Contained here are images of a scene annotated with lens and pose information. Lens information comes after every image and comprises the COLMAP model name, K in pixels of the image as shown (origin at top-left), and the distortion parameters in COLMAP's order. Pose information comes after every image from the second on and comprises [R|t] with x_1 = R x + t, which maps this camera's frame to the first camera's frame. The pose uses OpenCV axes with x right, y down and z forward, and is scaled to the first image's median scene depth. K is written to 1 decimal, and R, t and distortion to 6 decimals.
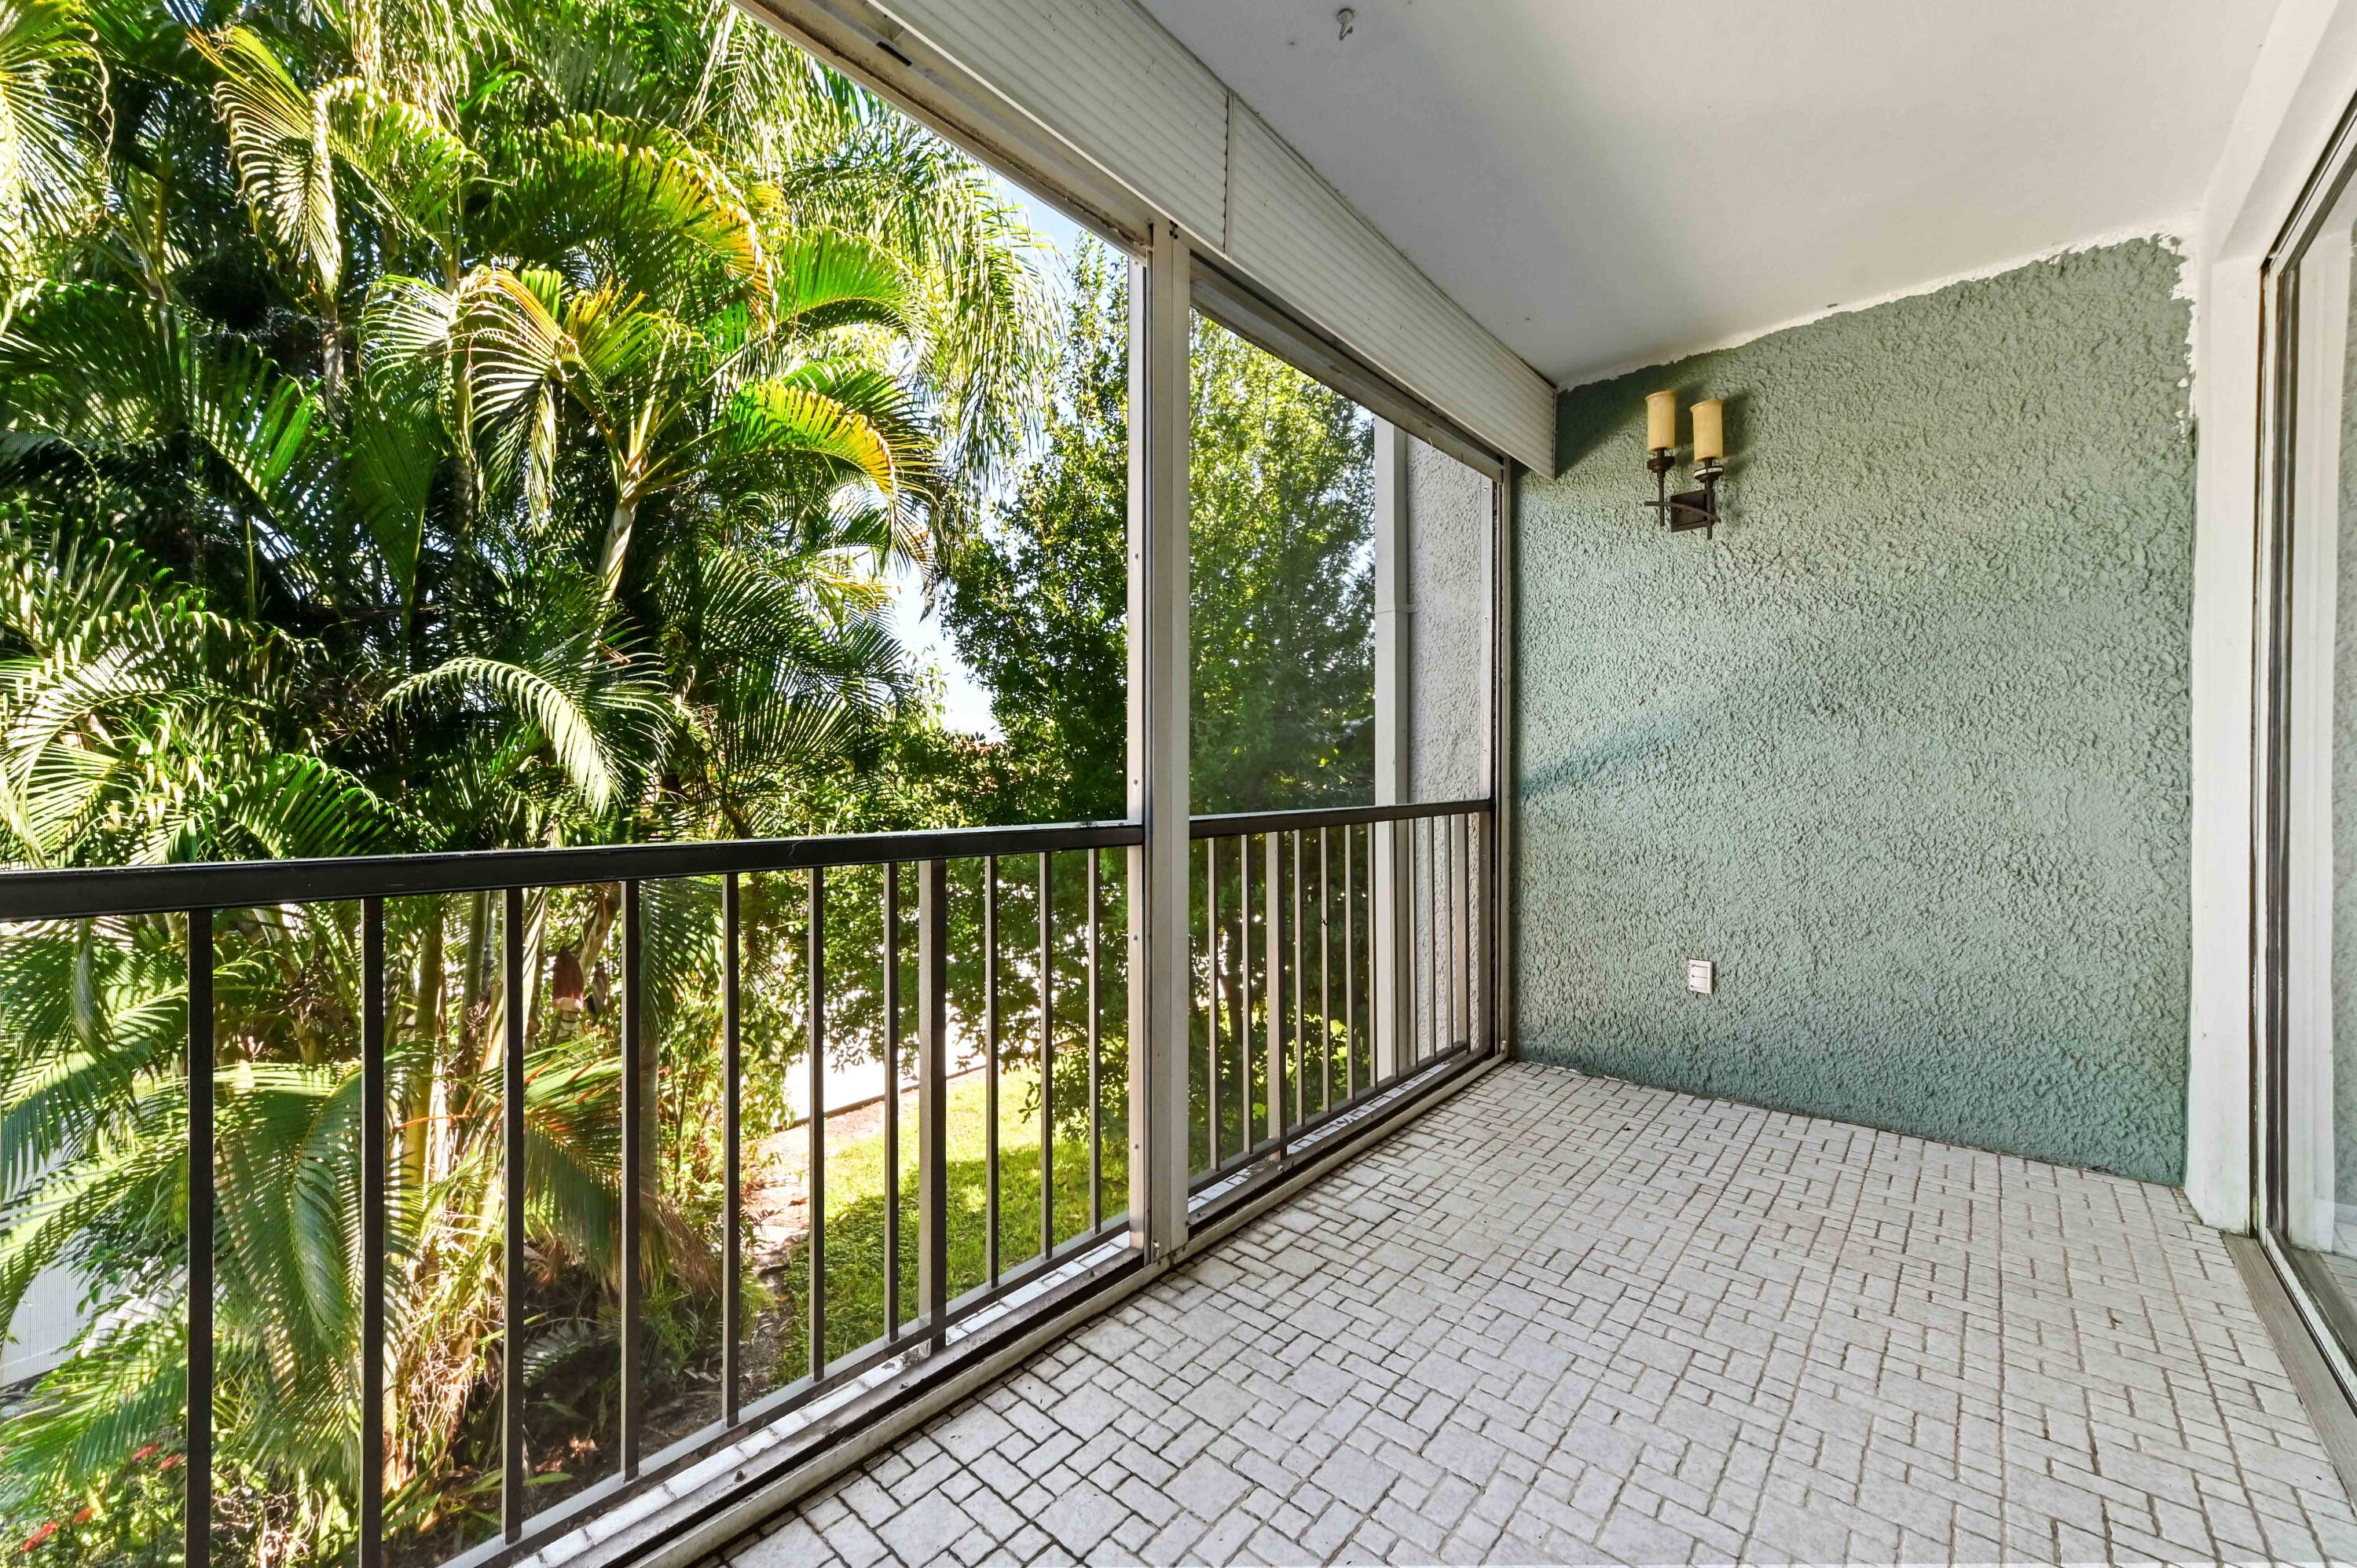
lens RADIAL K [[926.9, 0, 1190.9], [0, 926.9, 777.3], [0, 0, 1]] dist [0.016381, -0.000148]
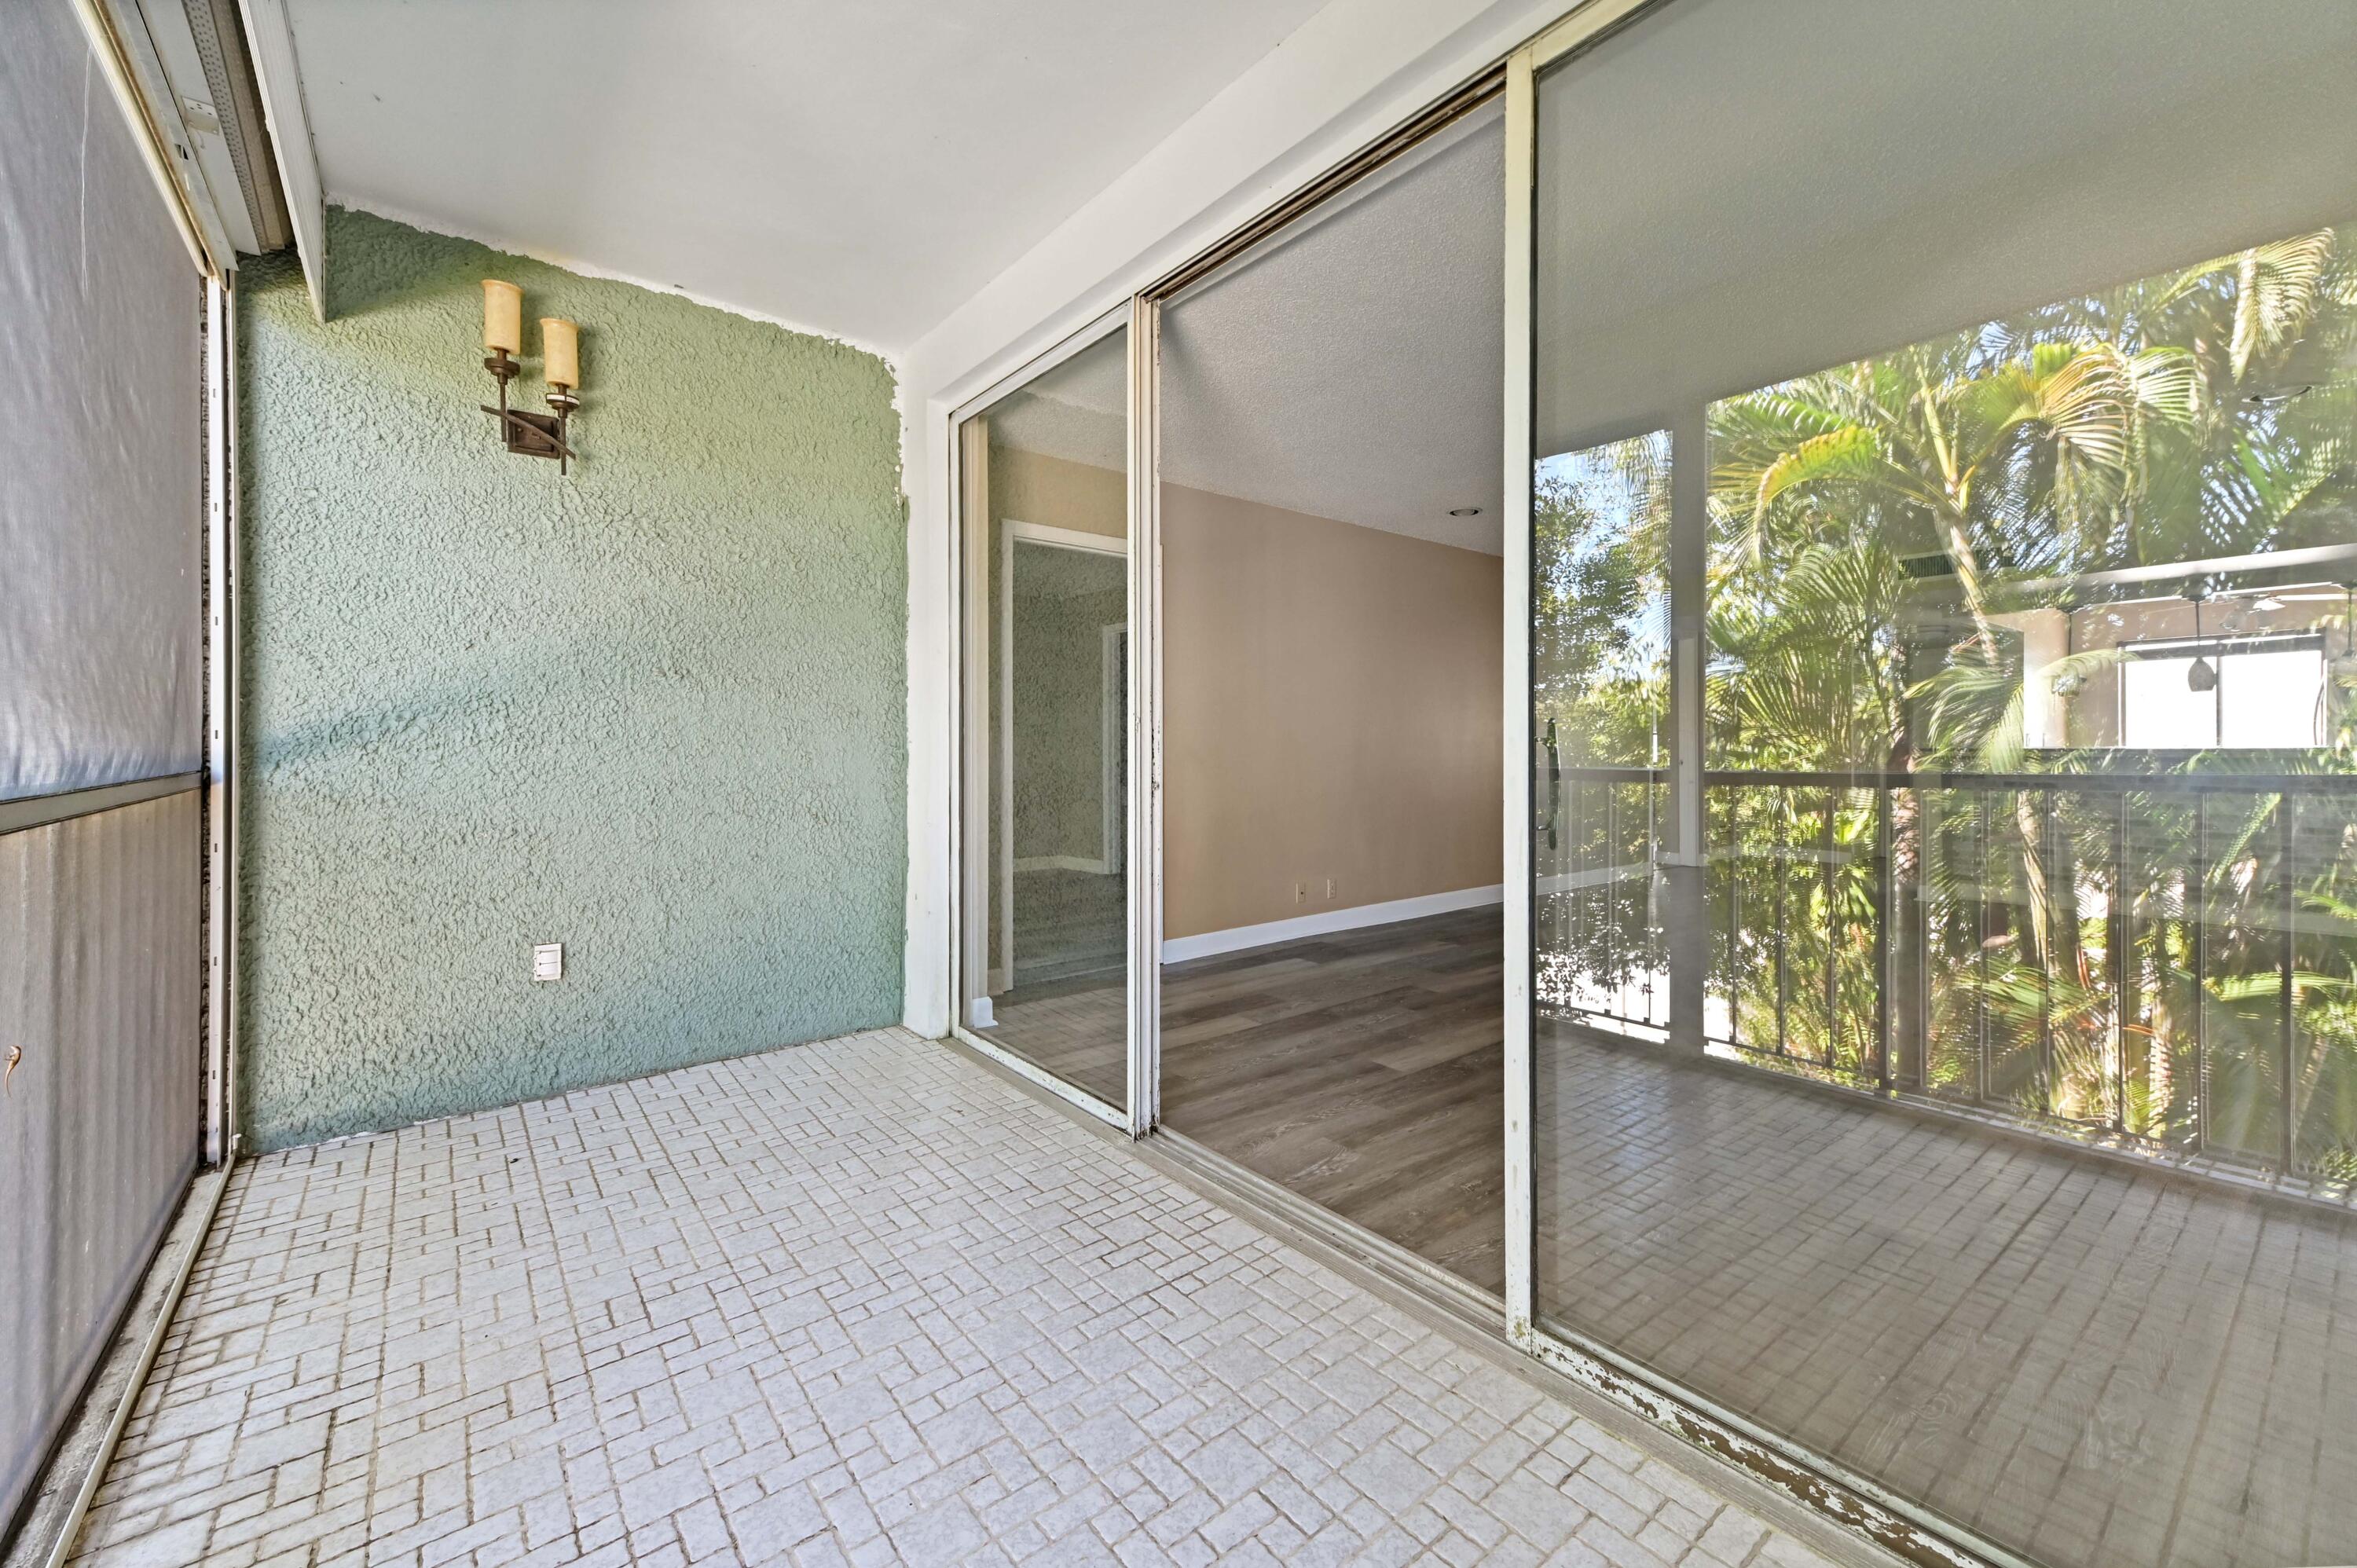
lens RADIAL K [[953.6, 0, 1189.6], [0, 953.6, 747.0], [0, 0, 1]] dist [0.014777, -0.000020]
pose [[0.181007, 0.003692, 0.983475, -0.257342], [0.001642, 0.999990, -0.004056, 0.013766], [-0.983480, 0.002349, 0.180999, 0.245068]]
